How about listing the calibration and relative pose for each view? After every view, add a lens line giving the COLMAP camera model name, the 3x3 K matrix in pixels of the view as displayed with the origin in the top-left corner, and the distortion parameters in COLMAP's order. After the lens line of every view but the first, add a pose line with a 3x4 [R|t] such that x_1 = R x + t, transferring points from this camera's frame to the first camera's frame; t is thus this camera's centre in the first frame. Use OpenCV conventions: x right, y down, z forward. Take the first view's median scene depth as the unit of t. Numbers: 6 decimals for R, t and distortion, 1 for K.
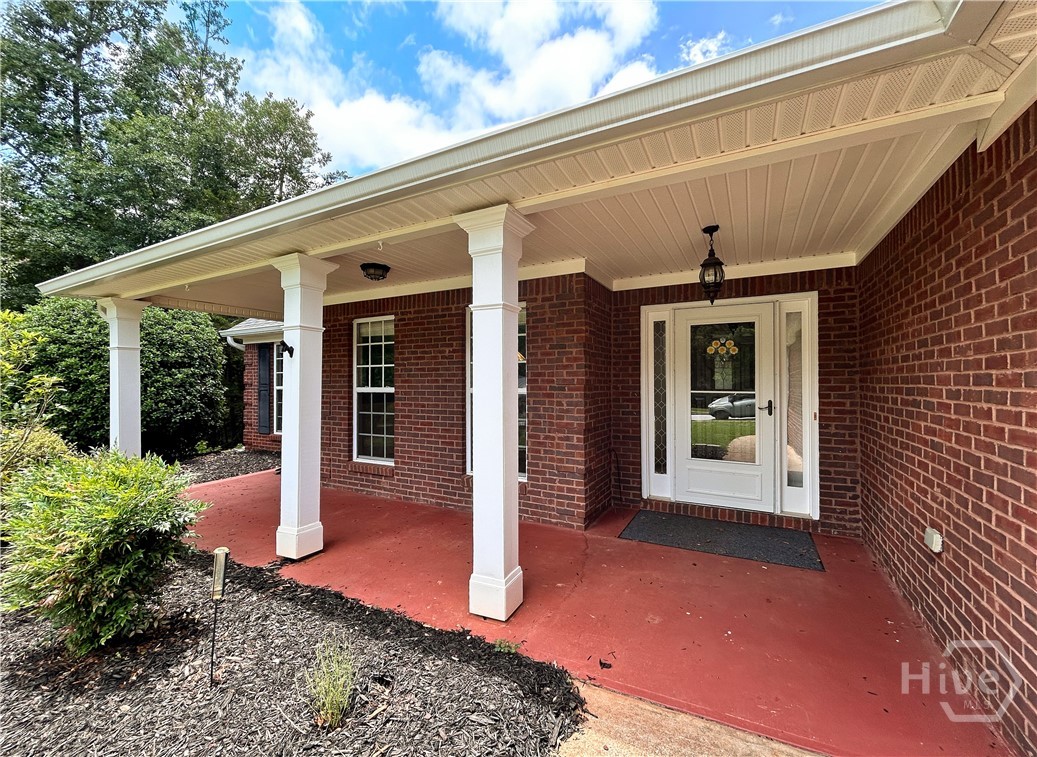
lens RADIAL K [[425.8, 0, 522.8], [0, 425.8, 378.8], [0, 0, 1]] dist [0.003644, 0.000070]
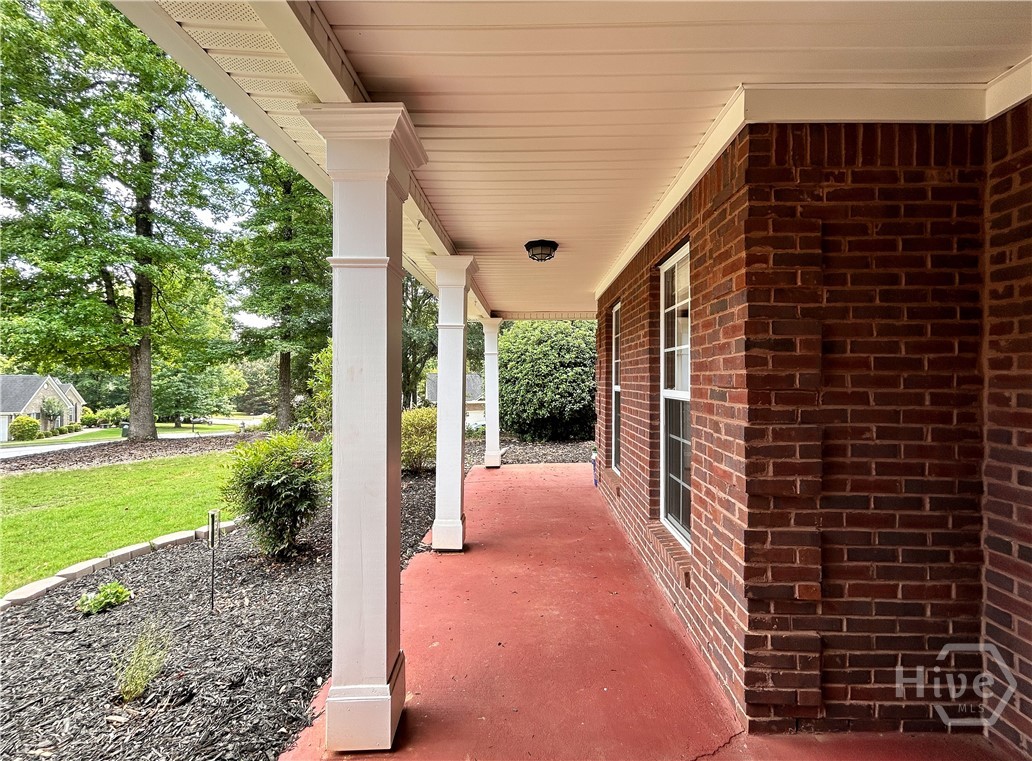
lens RADIAL K [[423.8, 0, 520.3], [0, 423.8, 377.6], [0, 0, 1]] dist [0.003644, 0.000070]
pose [[0.464663, 0.001220, -0.885487, 0.341201], [0.003559, 0.999988, 0.003245, 0.000700], [0.885480, -0.004659, 0.464653, 0.498841]]
